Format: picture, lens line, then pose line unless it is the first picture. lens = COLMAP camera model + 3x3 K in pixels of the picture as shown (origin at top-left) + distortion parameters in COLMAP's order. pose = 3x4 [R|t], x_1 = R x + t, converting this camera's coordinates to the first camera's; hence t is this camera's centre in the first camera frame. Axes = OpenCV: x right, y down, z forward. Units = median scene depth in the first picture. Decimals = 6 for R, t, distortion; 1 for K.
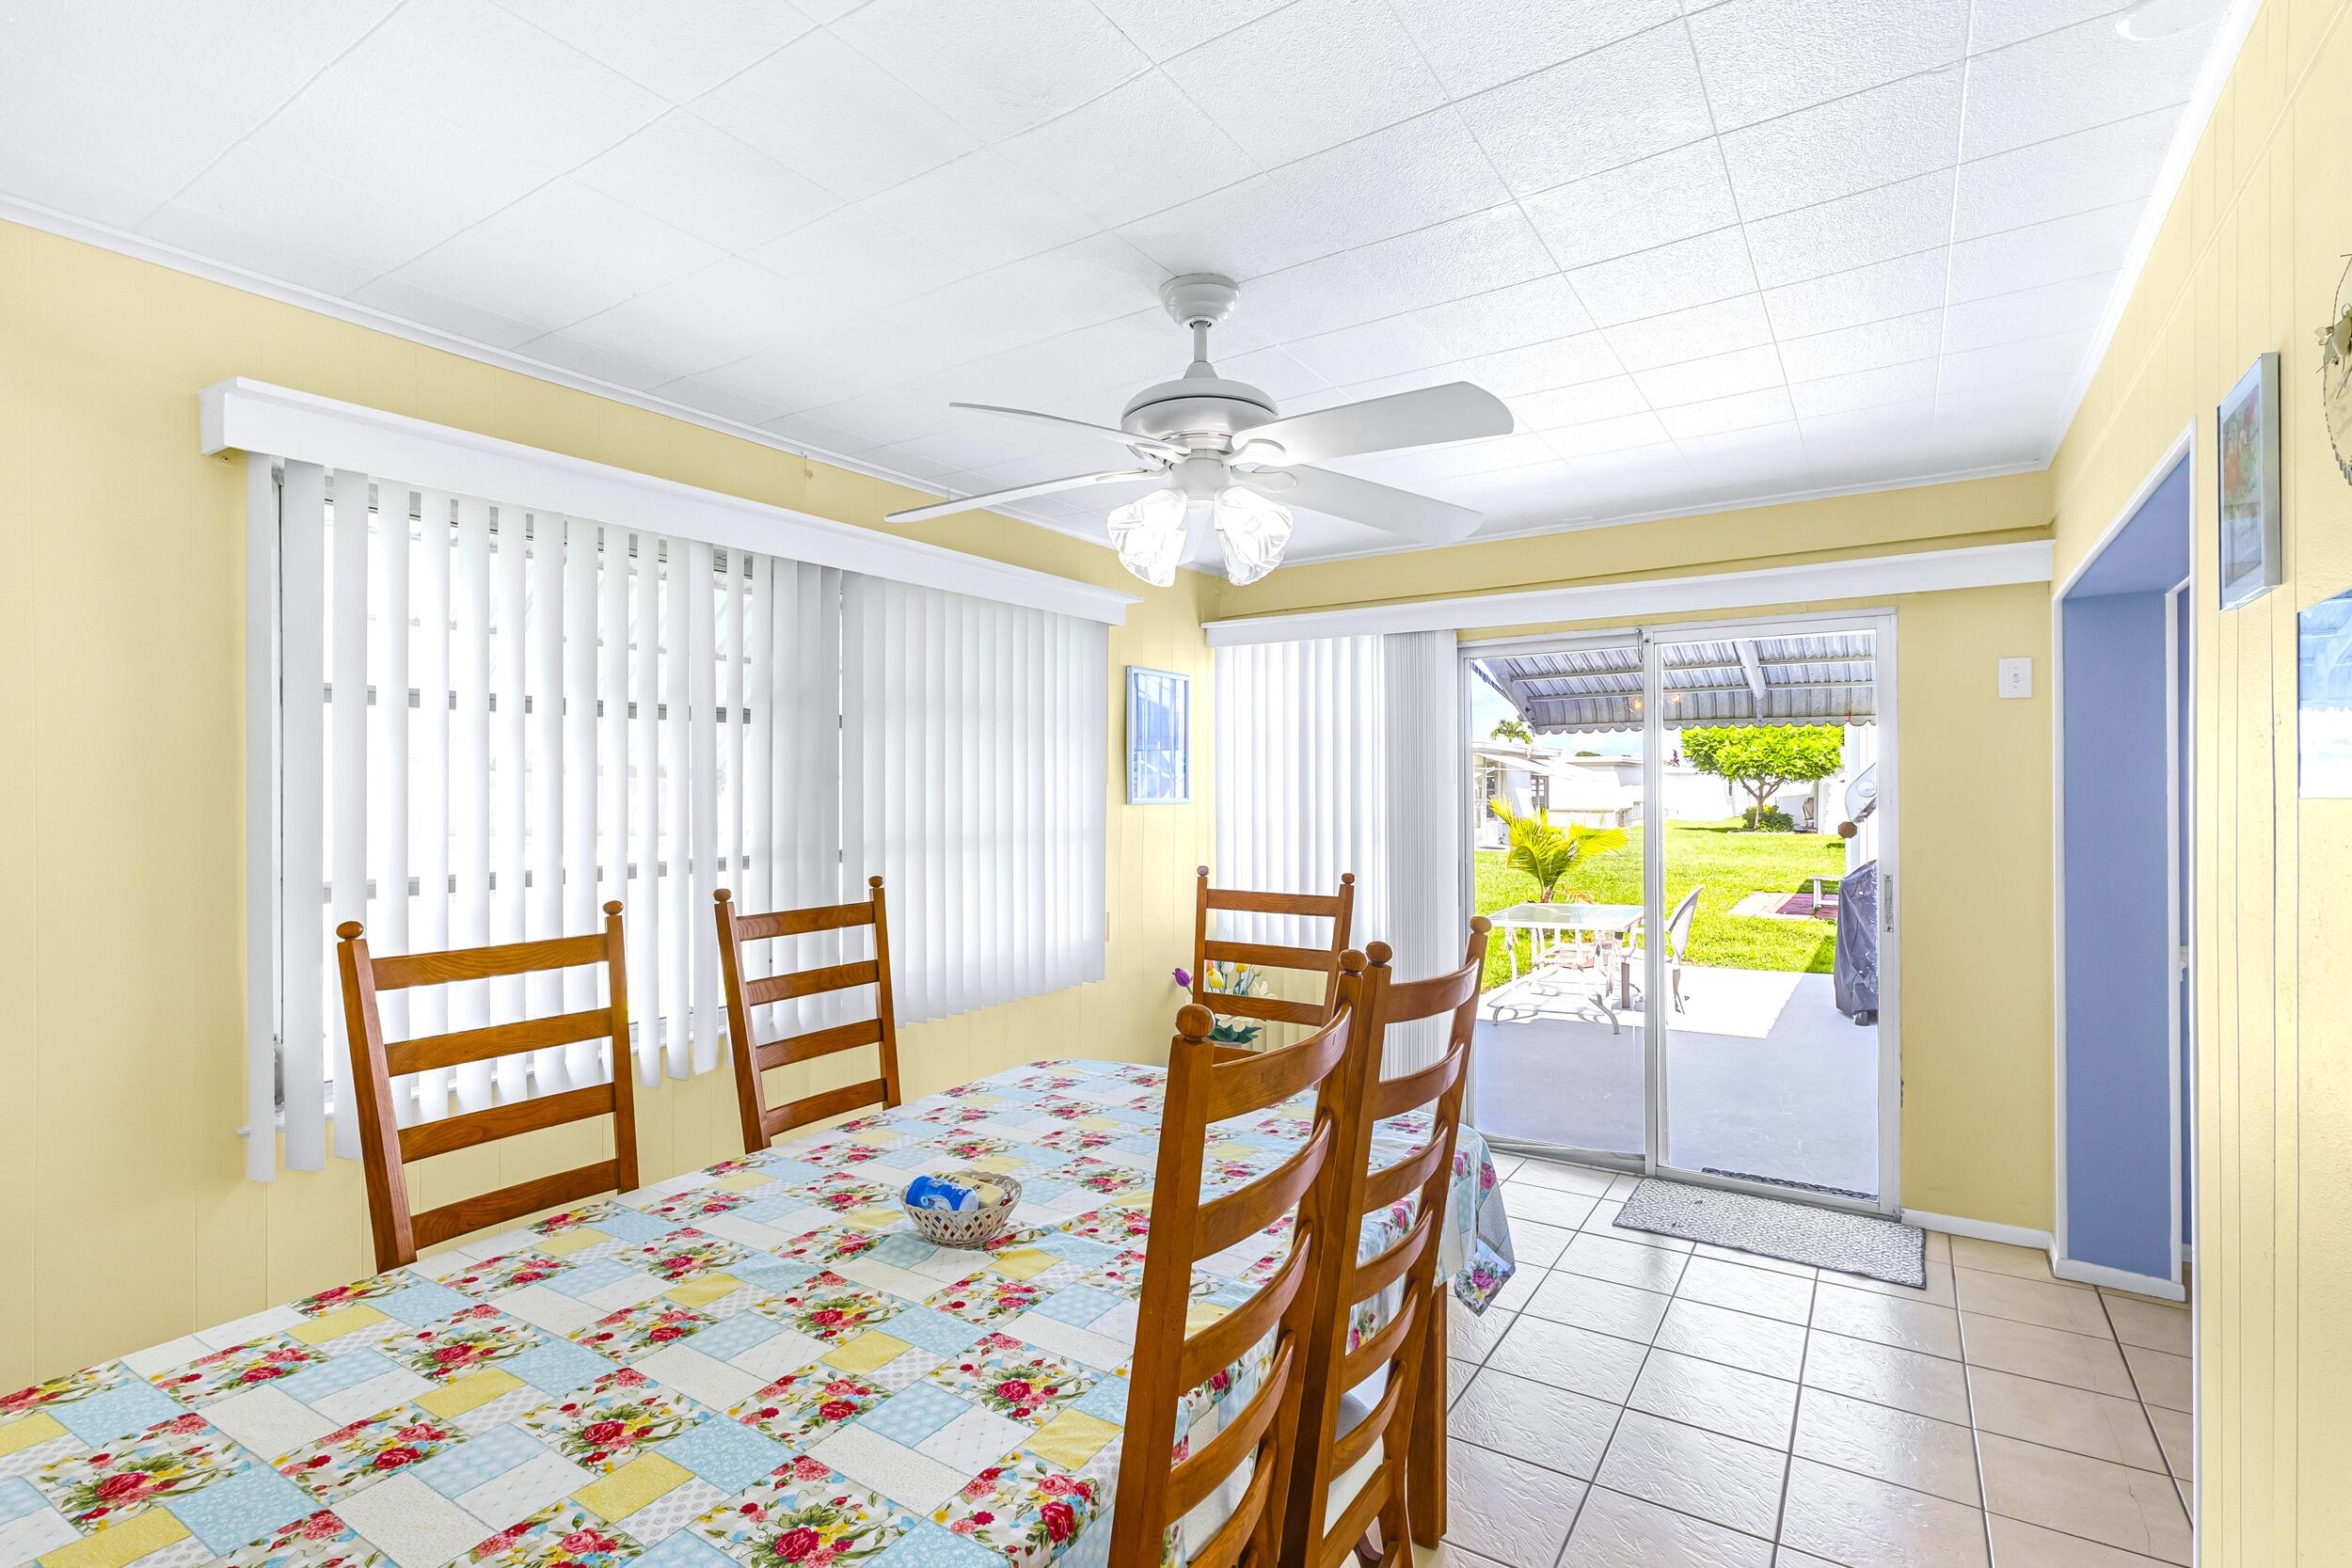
lens RADIAL K [[1110.5, 0, 1176.8], [0, 1110.5, 791.7], [0, 0, 1]] dist [0.004633, -0.000792]
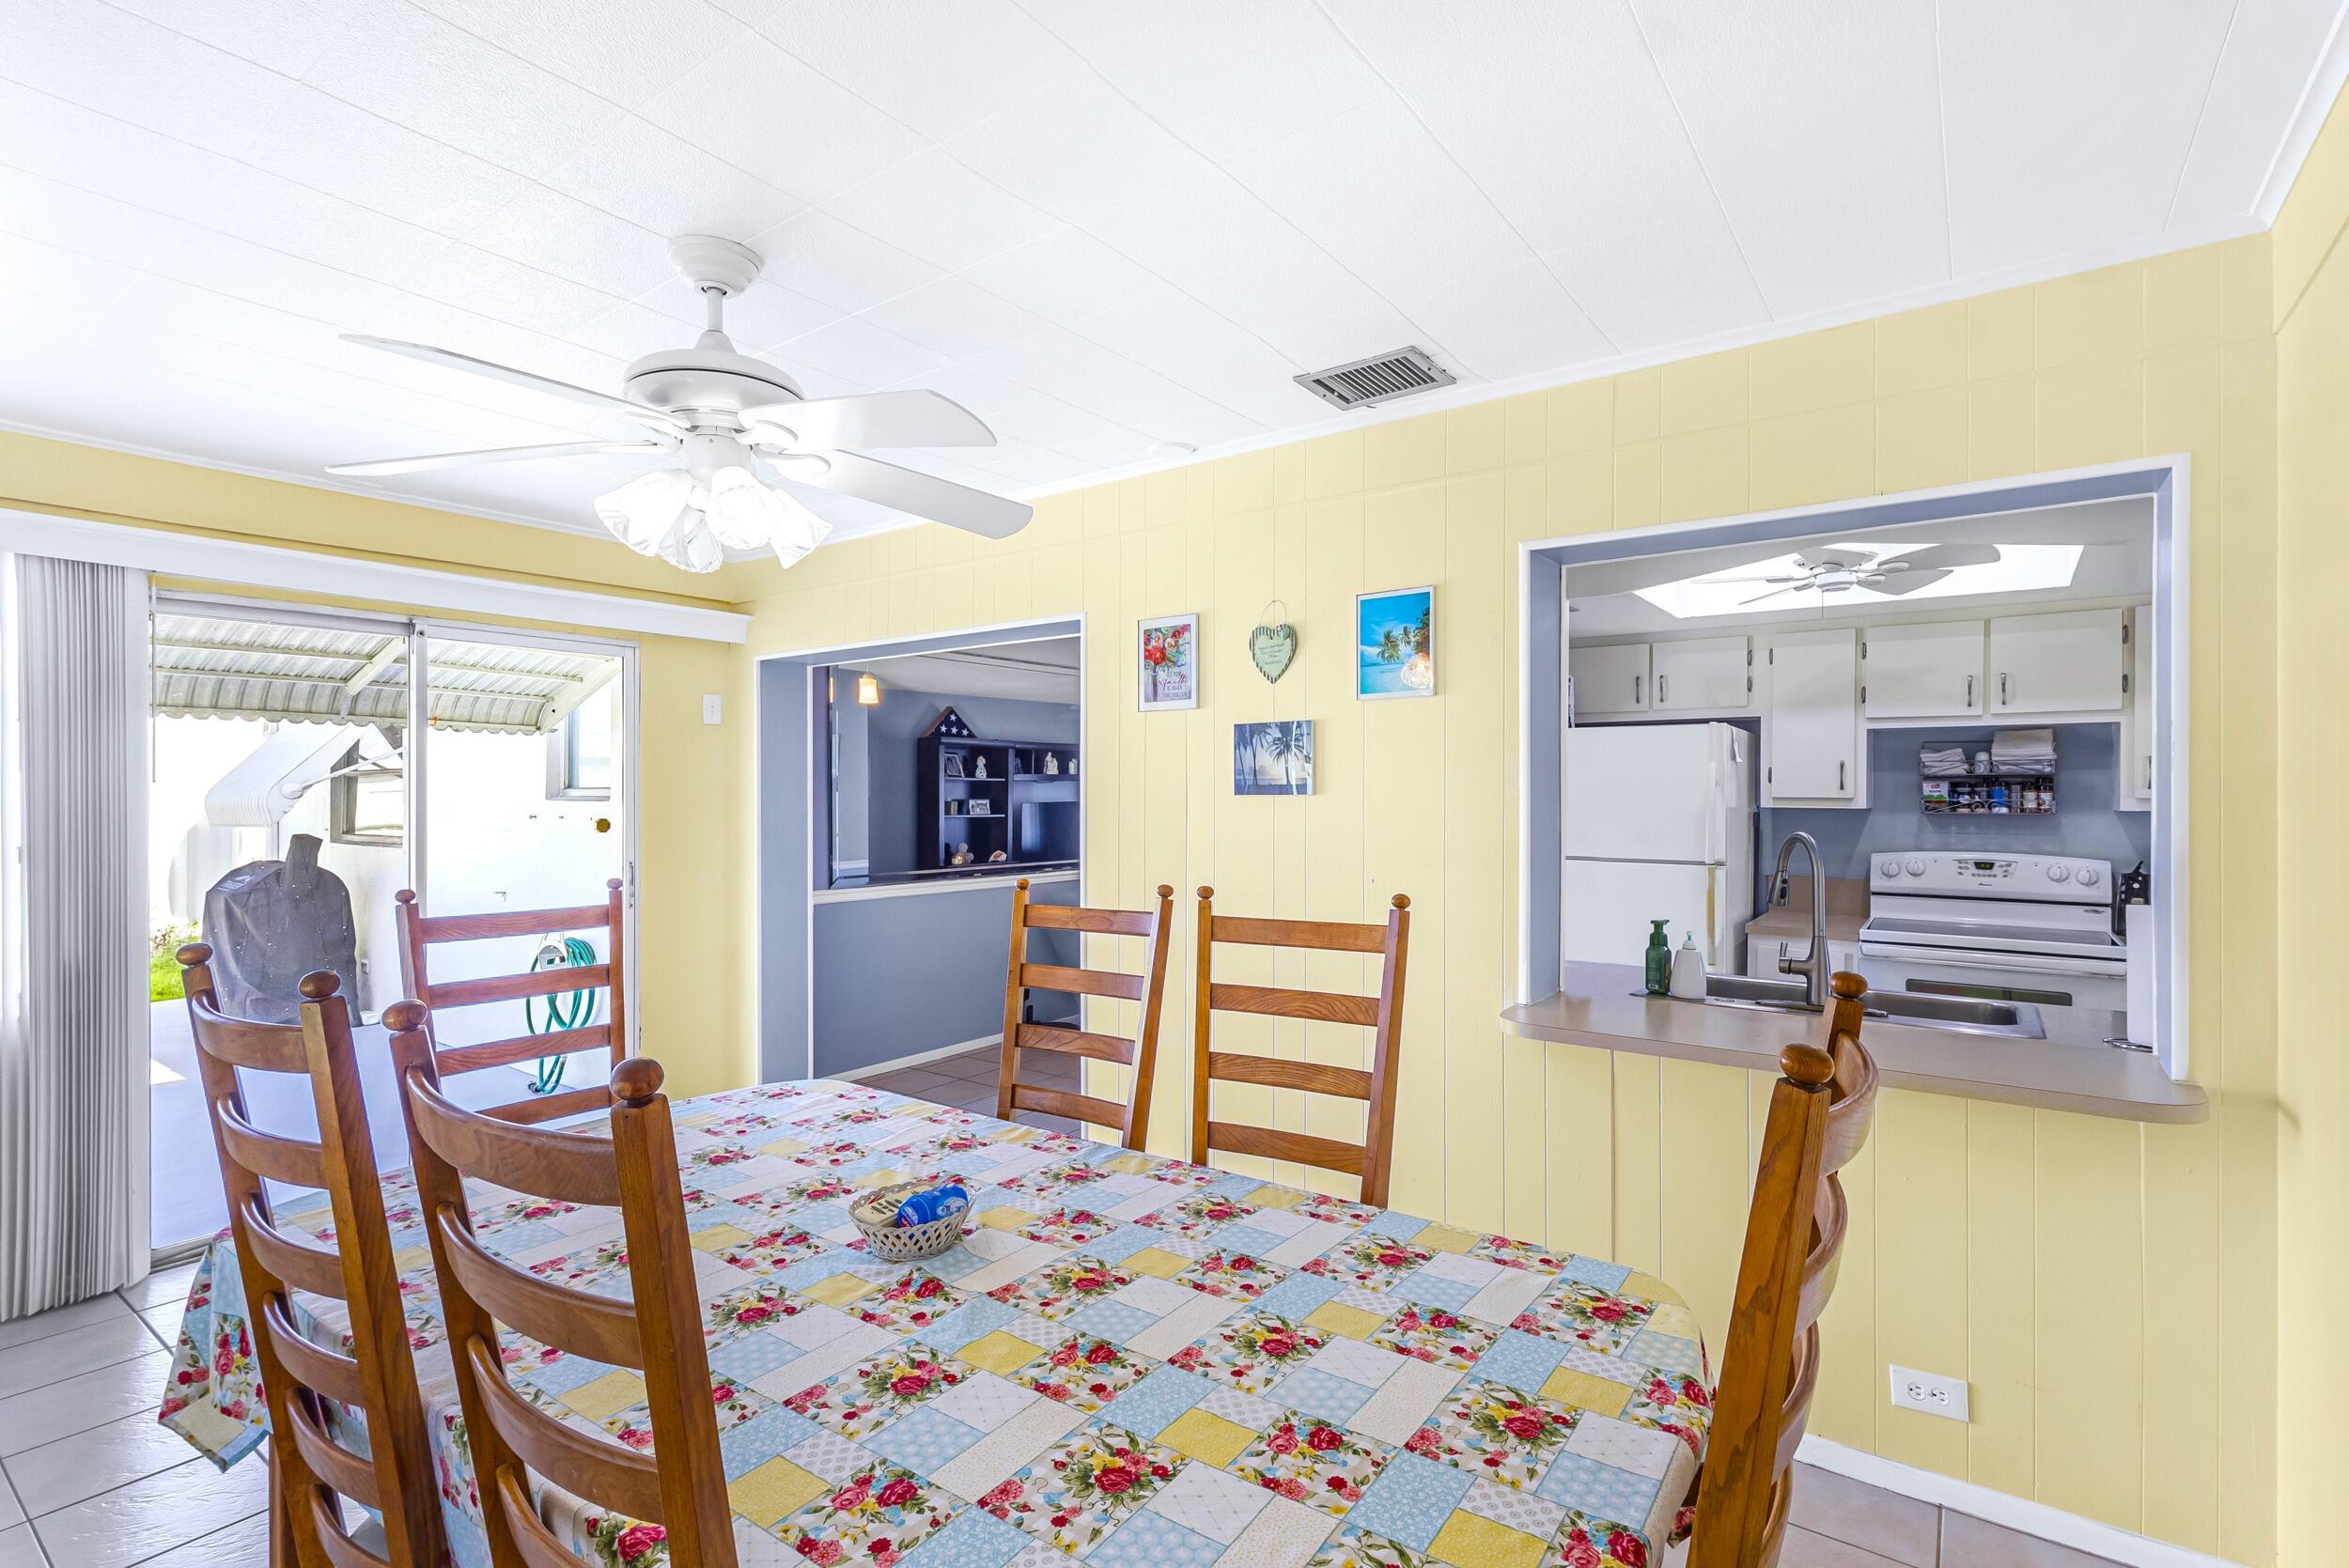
lens RADIAL K [[1109.1, 0, 1176.5], [0, 1109.1, 787.3], [0, 0, 1]] dist [0.004633, -0.000792]
pose [[0.050877, 0.007510, 0.998677, -1.469660], [-0.003162, 0.999968, -0.007359, 0.002518], [-0.998700, -0.002783, 0.050899, 0.917857]]
